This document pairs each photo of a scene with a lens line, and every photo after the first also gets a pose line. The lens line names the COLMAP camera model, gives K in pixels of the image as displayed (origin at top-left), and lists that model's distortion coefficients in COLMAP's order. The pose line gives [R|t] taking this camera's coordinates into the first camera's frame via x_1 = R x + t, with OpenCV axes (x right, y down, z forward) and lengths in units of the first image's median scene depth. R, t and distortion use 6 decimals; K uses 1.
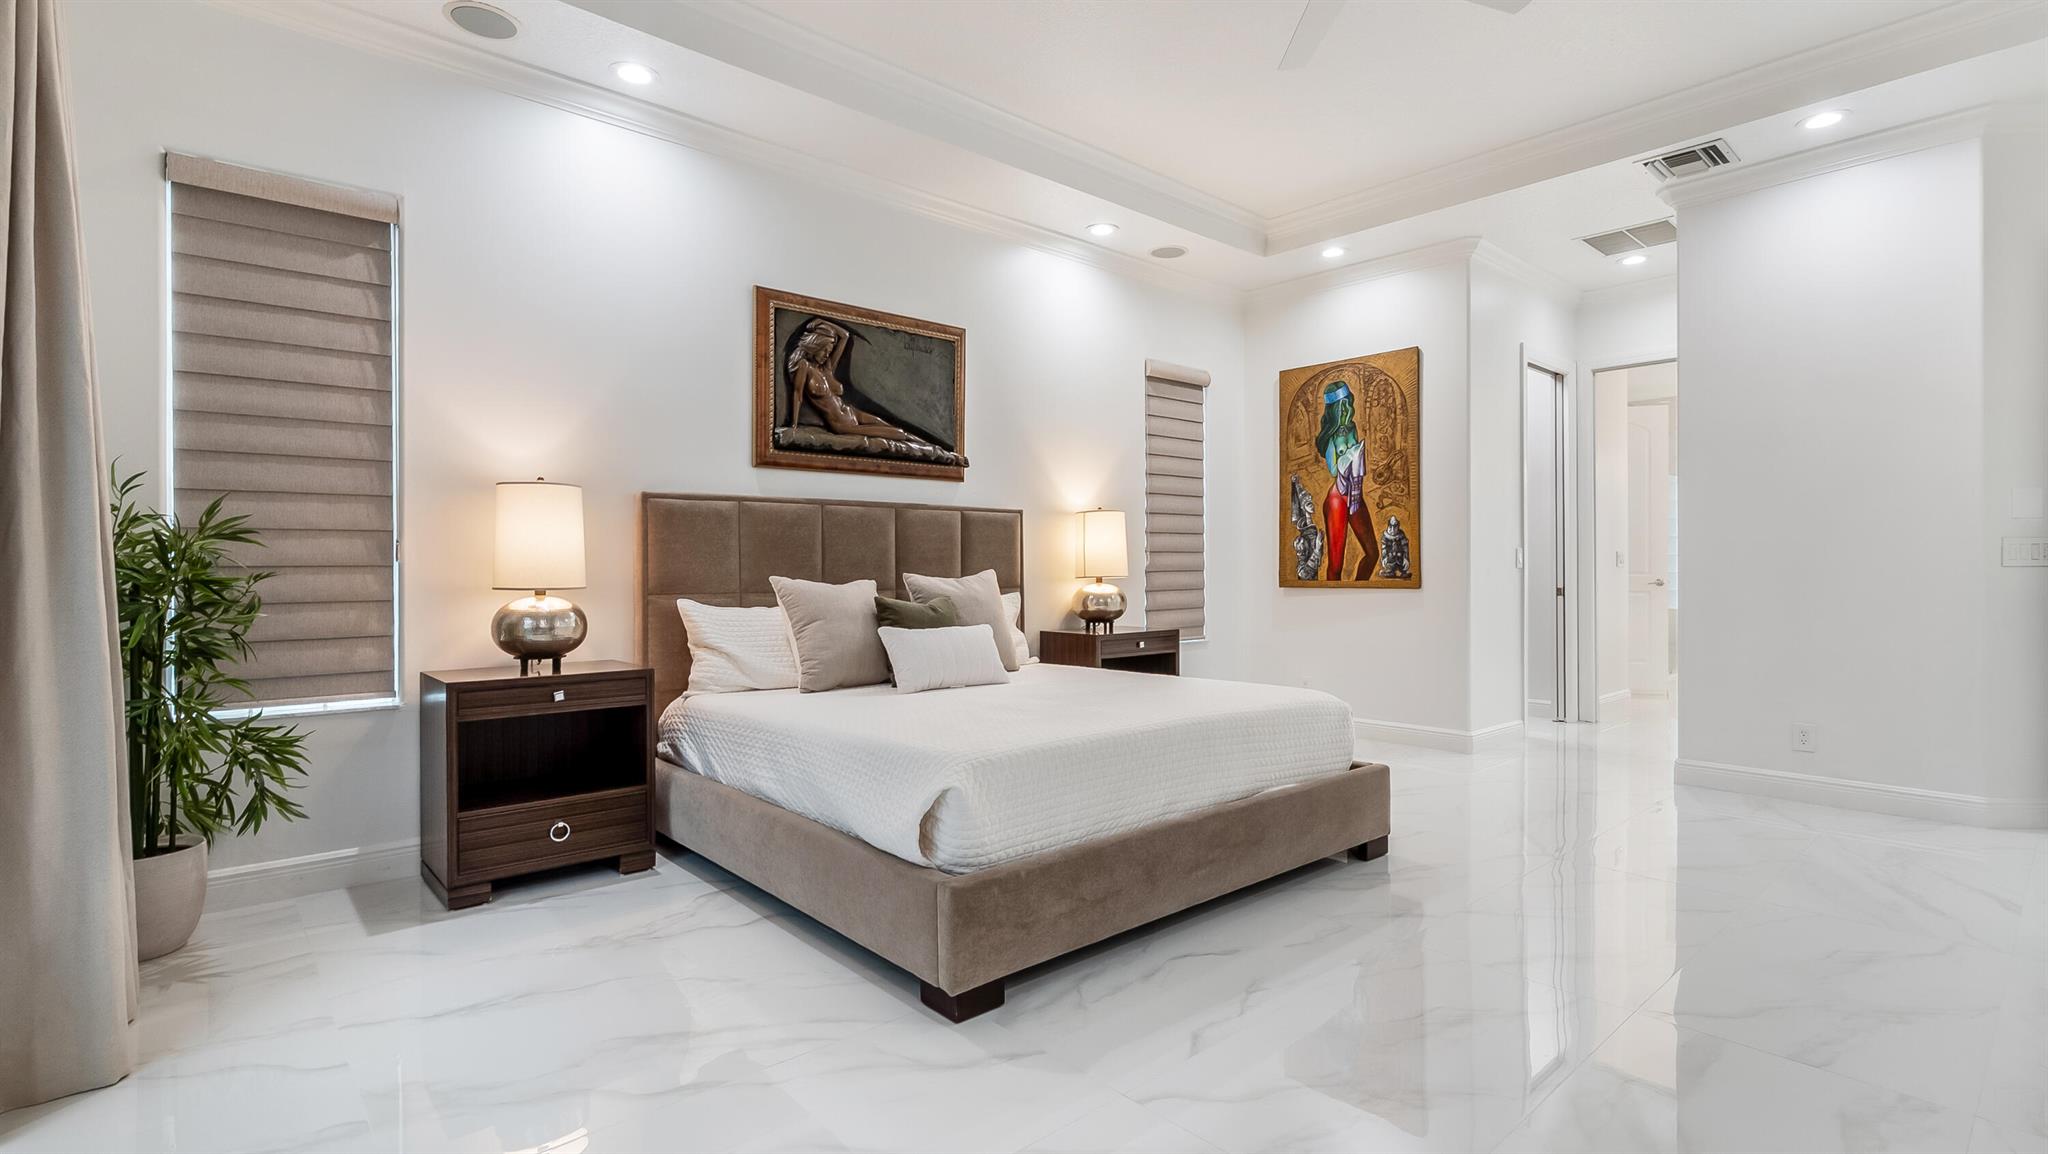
lens RADIAL K [[960.4, 0, 1021.3], [0, 960.4, 572.7], [0, 0, 1]] dist [-0.008227, 0.001676]
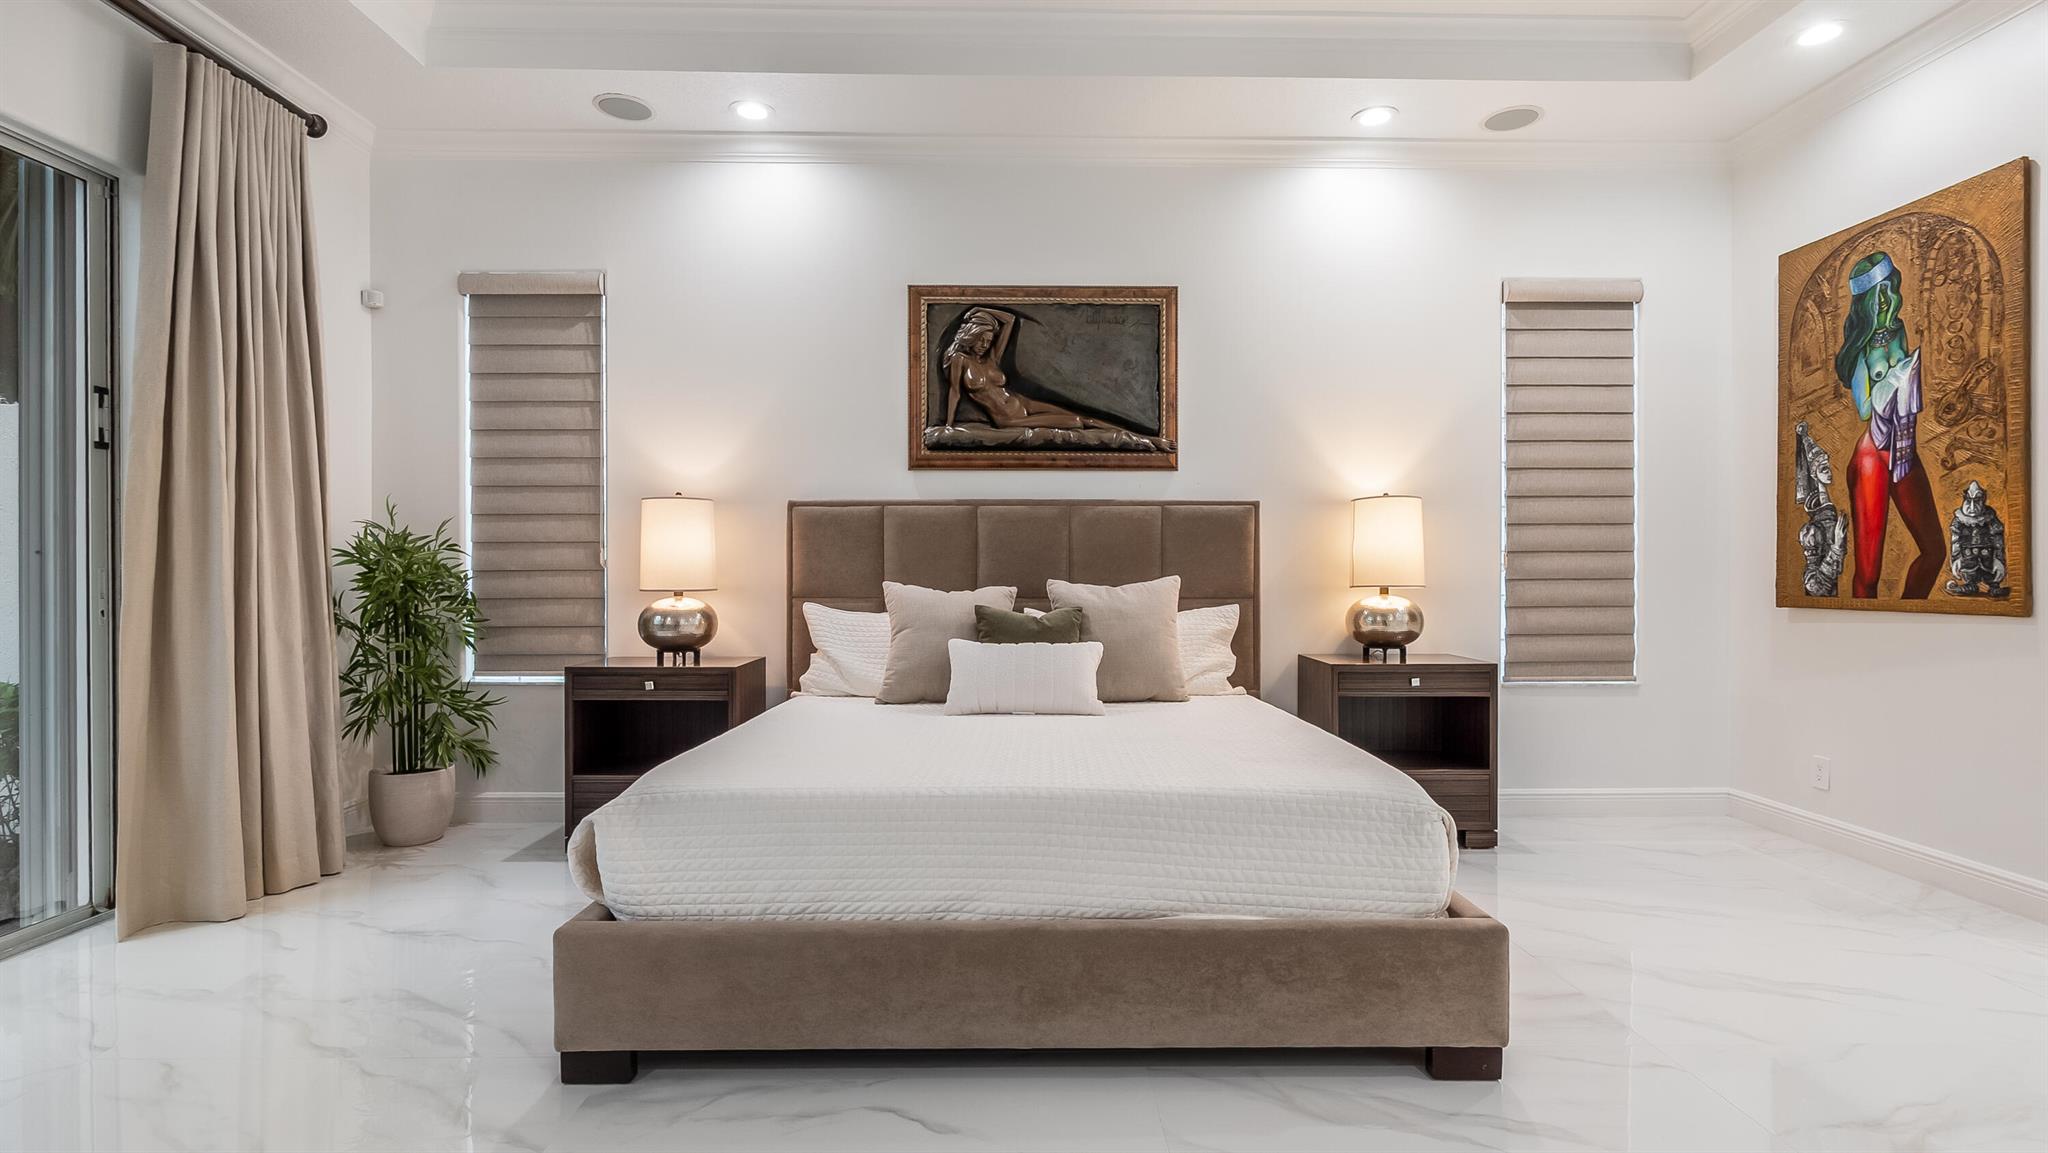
lens RADIAL K [[965.3, 0, 1020.7], [0, 965.3, 578.4], [0, 0, 1]] dist [-0.007671, 0.000649]
pose [[0.758668, 0.008021, -0.651428, 0.423272], [-0.006533, 0.999968, 0.004703, -0.004155], [0.651445, 0.000688, 0.758696, 0.302075]]
